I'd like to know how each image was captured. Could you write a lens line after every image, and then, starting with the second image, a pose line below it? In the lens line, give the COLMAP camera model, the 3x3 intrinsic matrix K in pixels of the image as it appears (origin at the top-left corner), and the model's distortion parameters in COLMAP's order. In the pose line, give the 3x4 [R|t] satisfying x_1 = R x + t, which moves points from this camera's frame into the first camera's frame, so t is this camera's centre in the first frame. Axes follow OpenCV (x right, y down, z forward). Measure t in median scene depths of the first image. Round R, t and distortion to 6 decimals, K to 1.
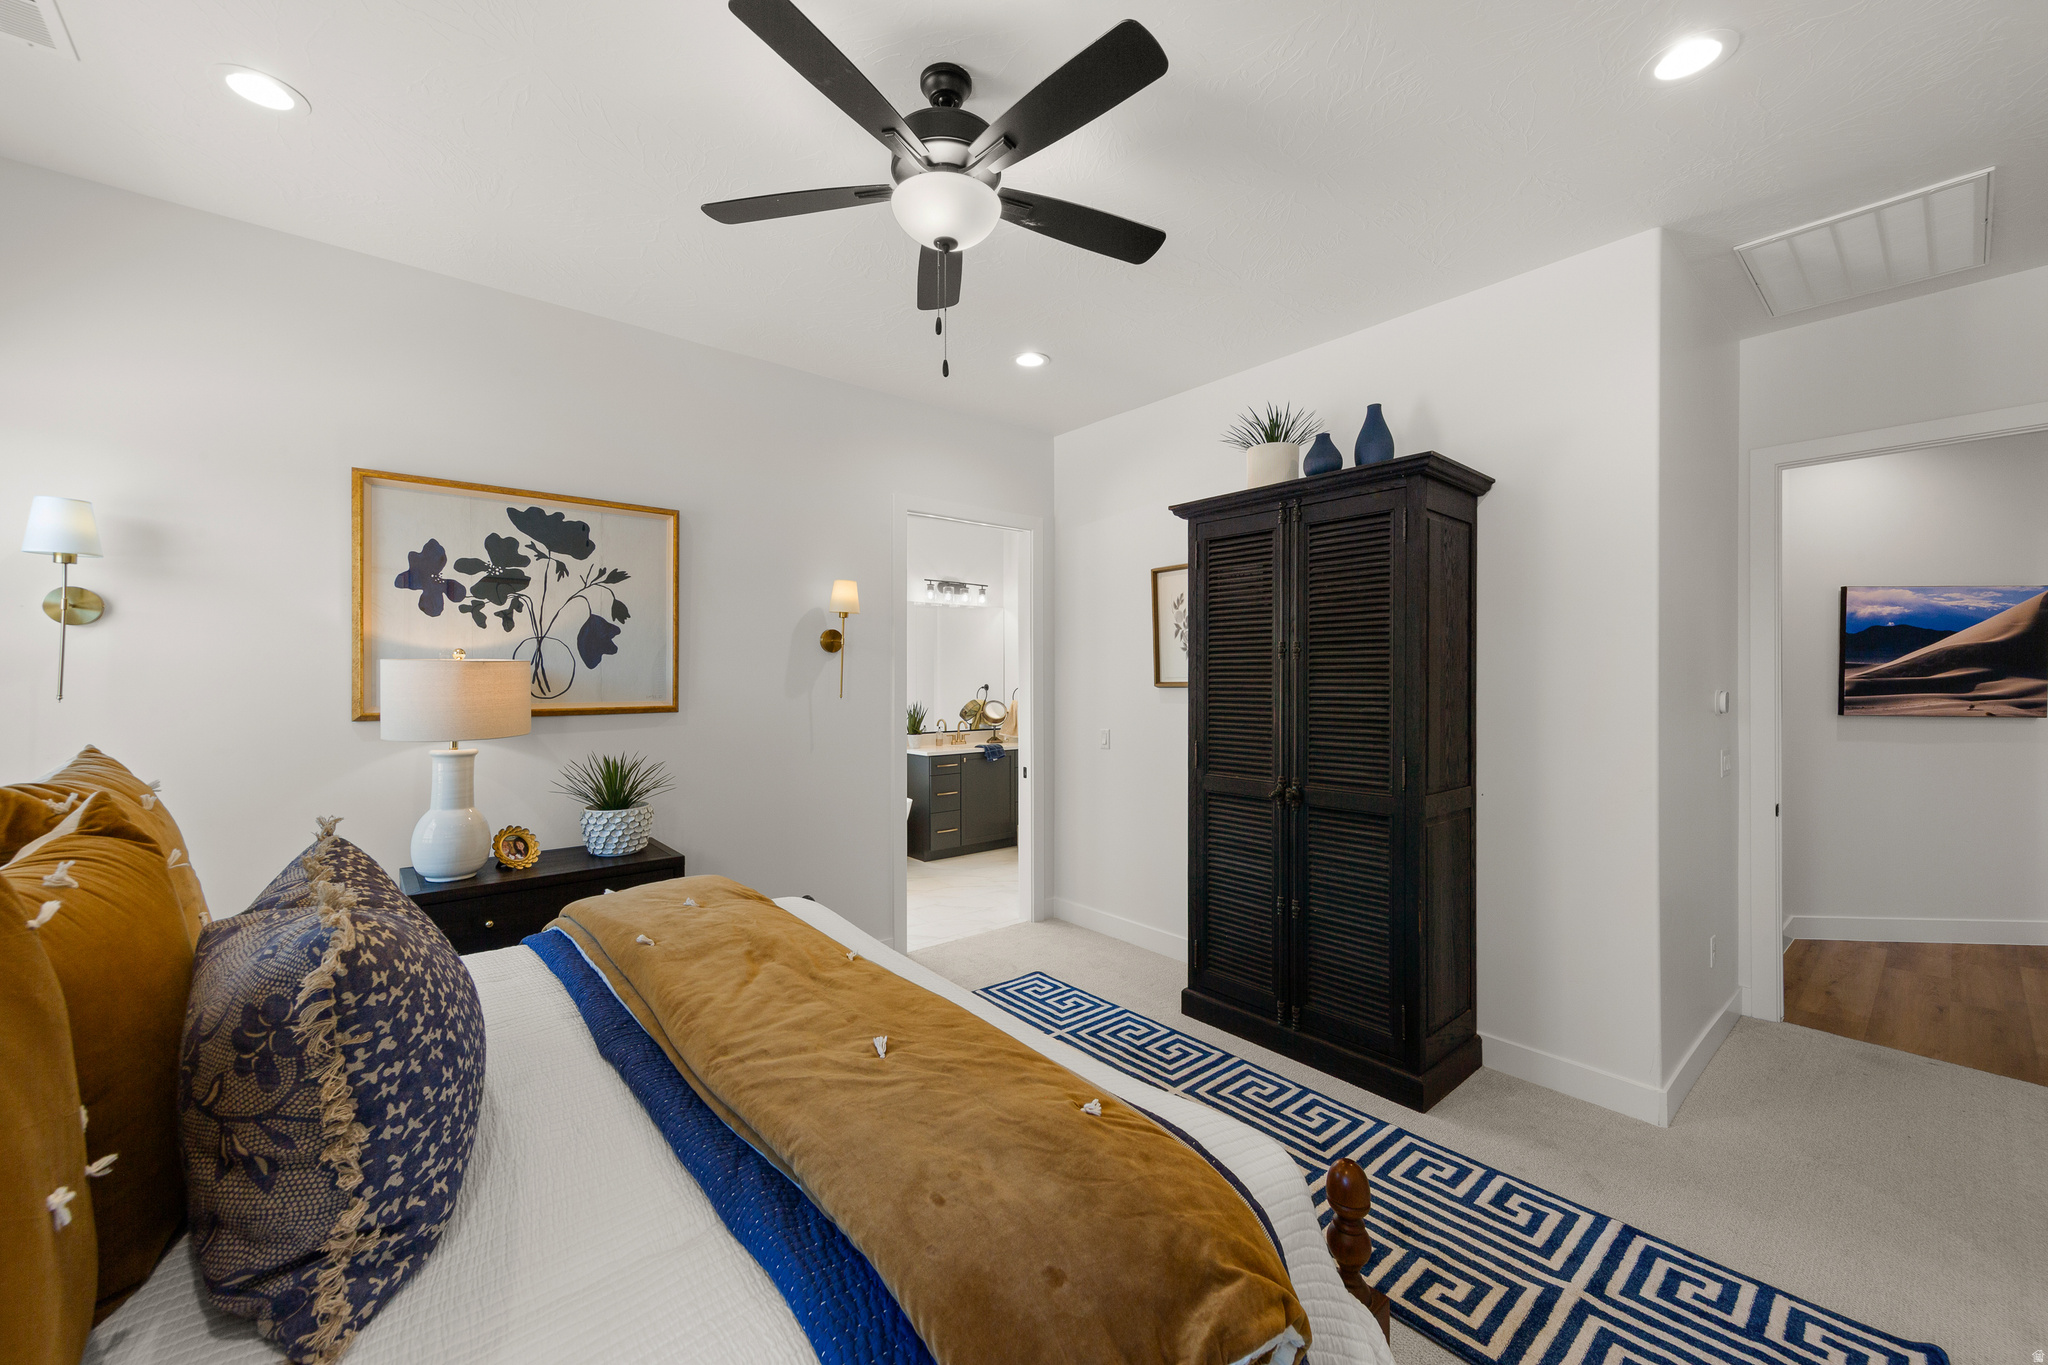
lens RADIAL K [[795.1, 0, 1024.8], [0, 795.1, 670.8], [0, 0, 1]] dist [0.002891, -0.000370]
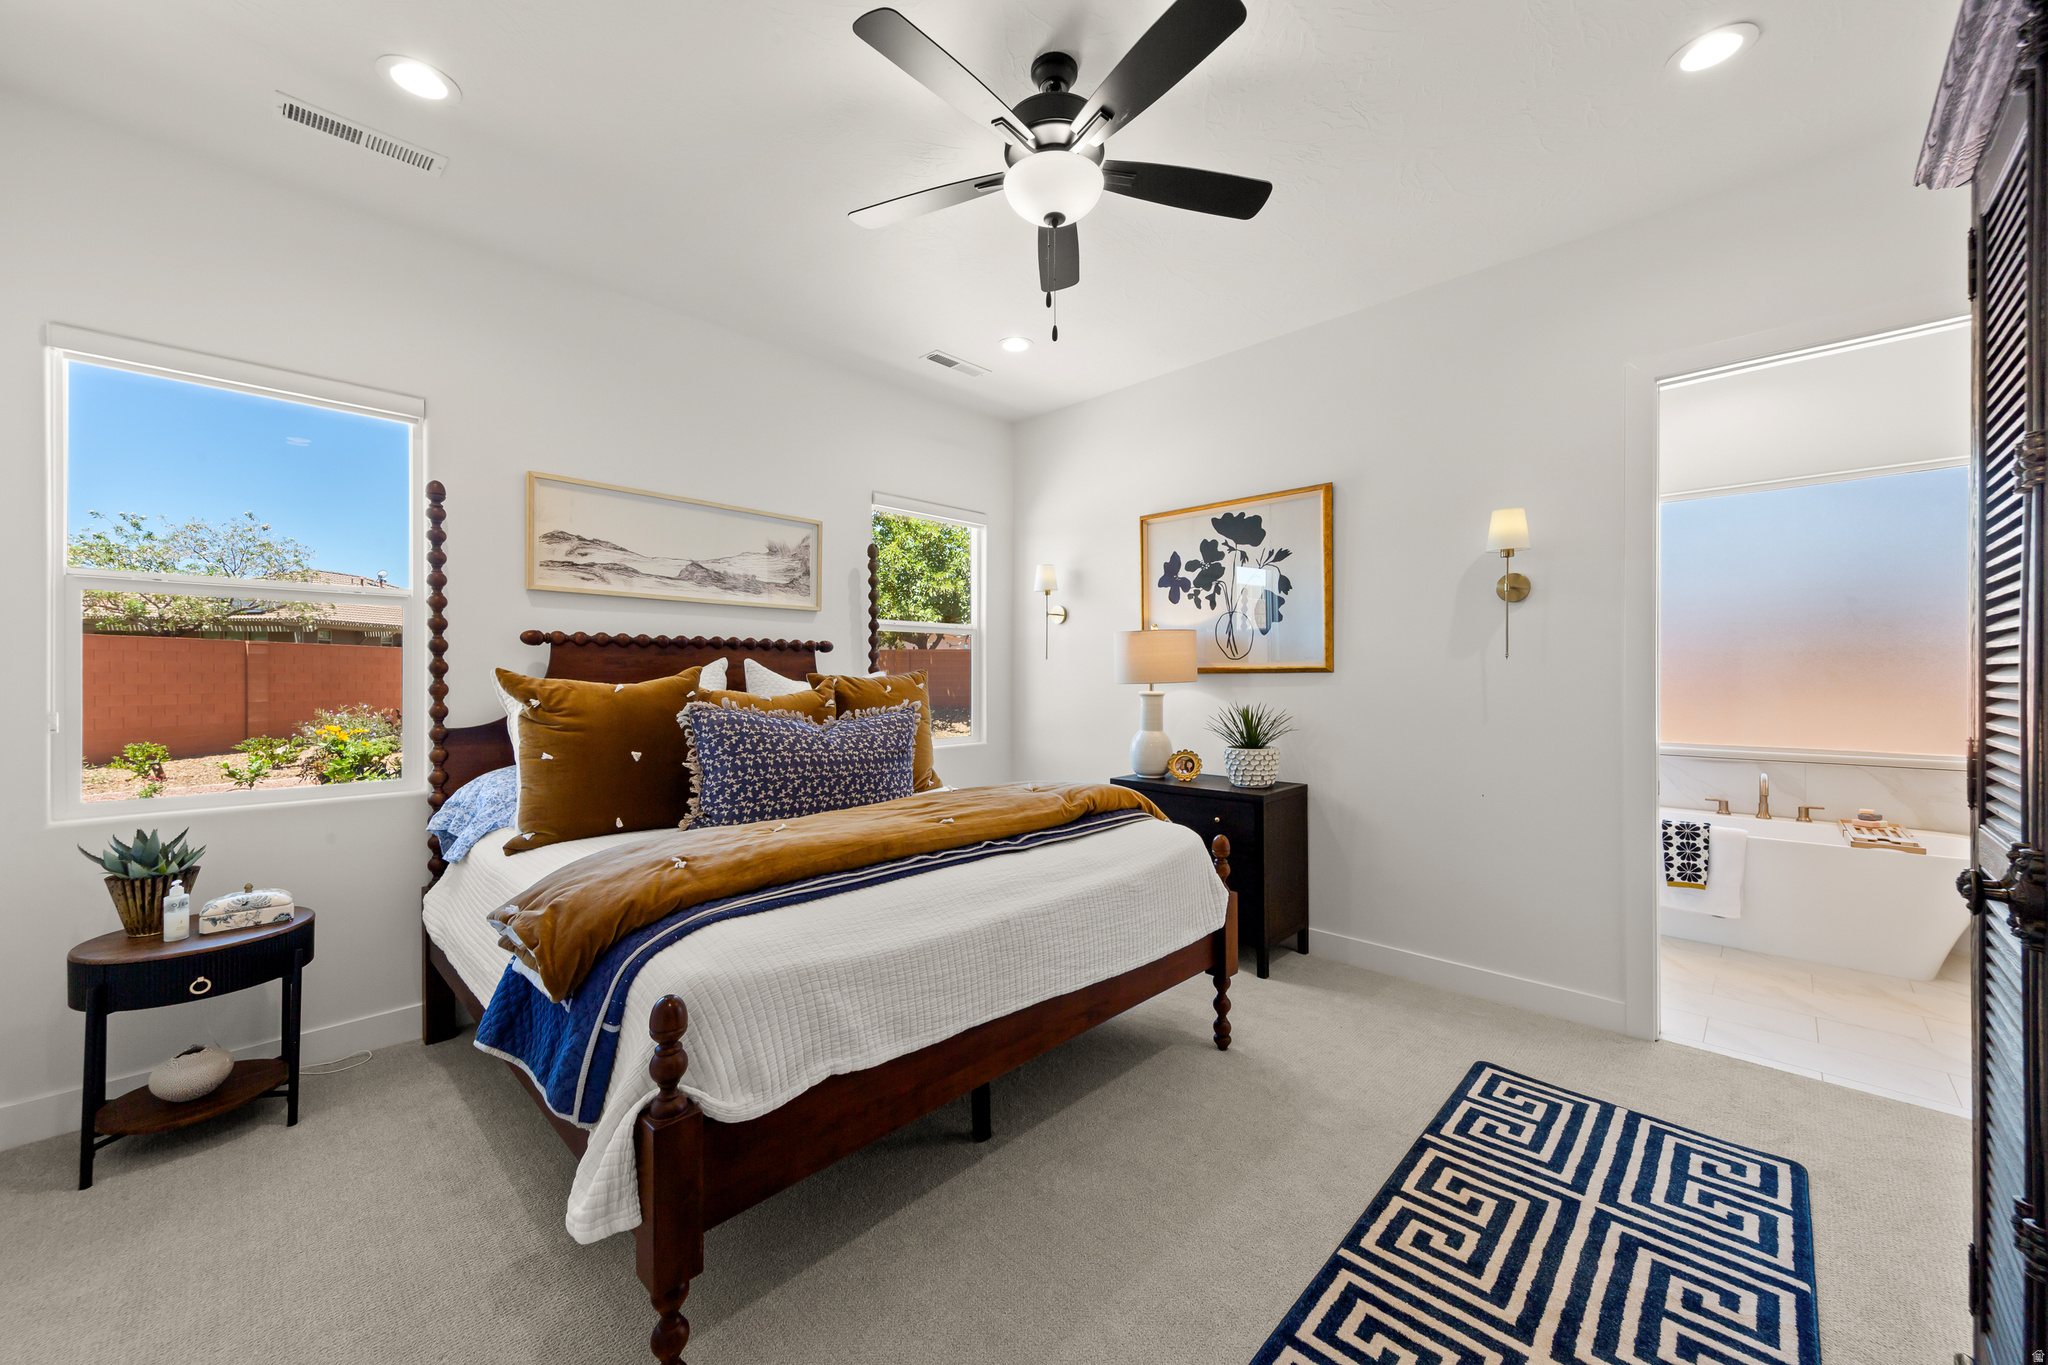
lens RADIAL K [[769.3, 0, 1034.1], [0, 769.3, 675.0], [0, 0, 1]] dist [0.001181, 0.000070]
pose [[0.094821, -0.010722, -0.995437, 0.611998], [0.000748, 0.999942, -0.010700, 0.074021], [0.995494, 0.000270, 0.094823, 0.566809]]
